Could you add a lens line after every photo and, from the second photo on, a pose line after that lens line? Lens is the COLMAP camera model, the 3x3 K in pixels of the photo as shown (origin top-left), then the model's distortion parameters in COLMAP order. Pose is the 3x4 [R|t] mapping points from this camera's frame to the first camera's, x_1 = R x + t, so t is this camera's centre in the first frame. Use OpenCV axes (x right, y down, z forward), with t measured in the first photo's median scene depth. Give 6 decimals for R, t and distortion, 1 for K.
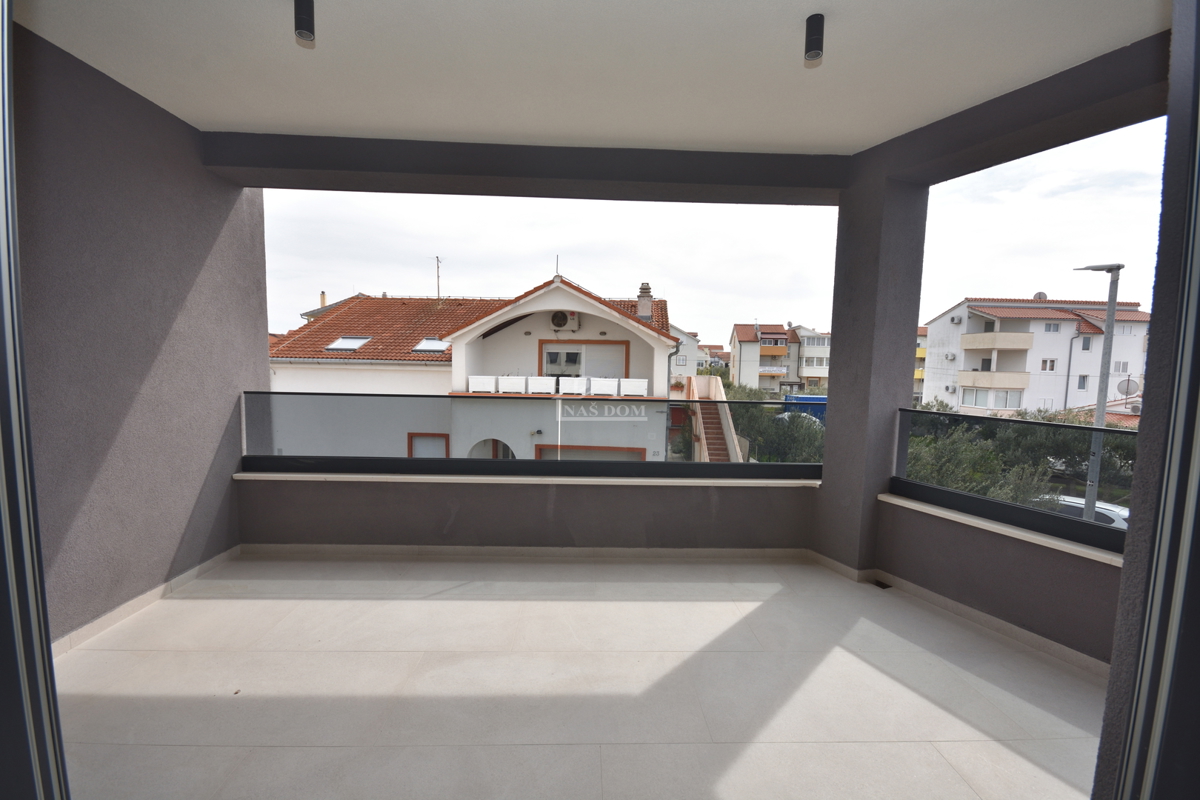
lens RADIAL K [[531.7, 0, 602.1], [0, 531.7, 405.4], [0, 0, 1]] dist [0.000036, -0.000066]
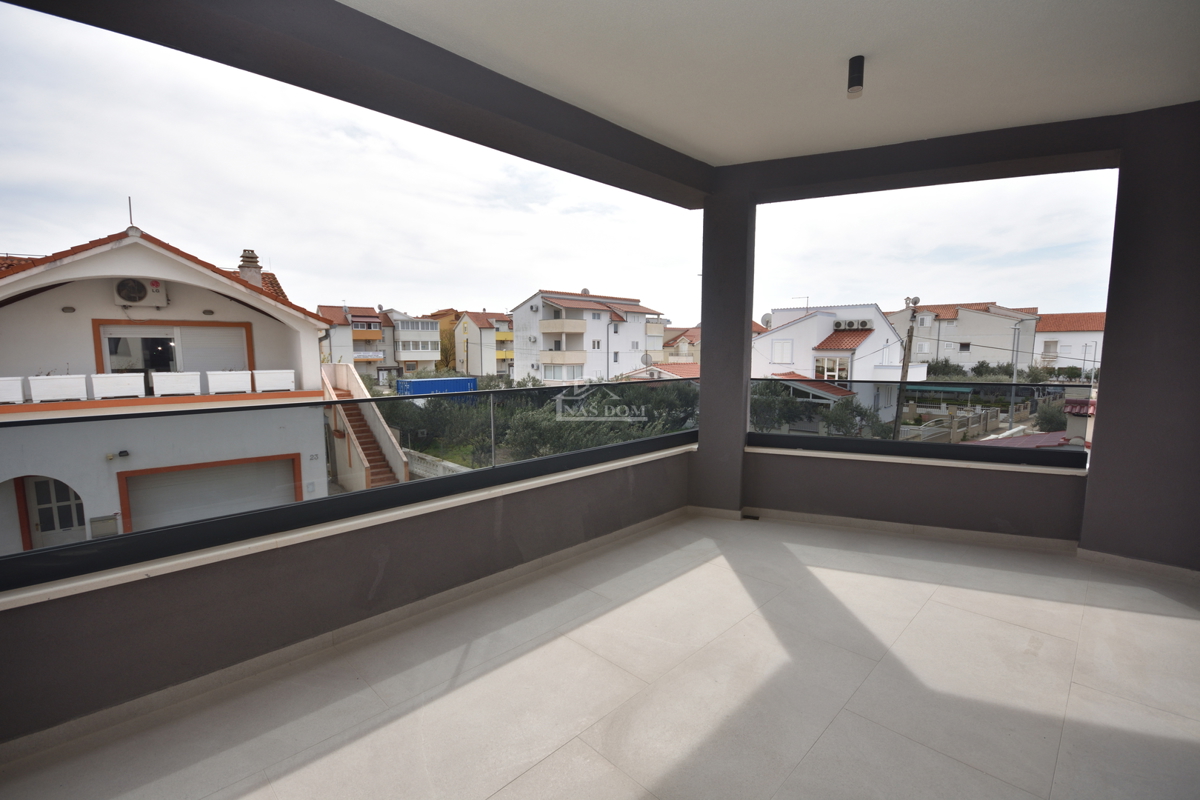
lens RADIAL K [[531.7, 0, 602.1], [0, 531.7, 405.4], [0, 0, 1]] dist [0.000036, -0.000066]
pose [[0.725397, -0.094441, 0.681821, -0.120047], [0.074161, 0.995500, 0.058989, -0.006595], [-0.684324, 0.007774, 0.729137, 0.065914]]
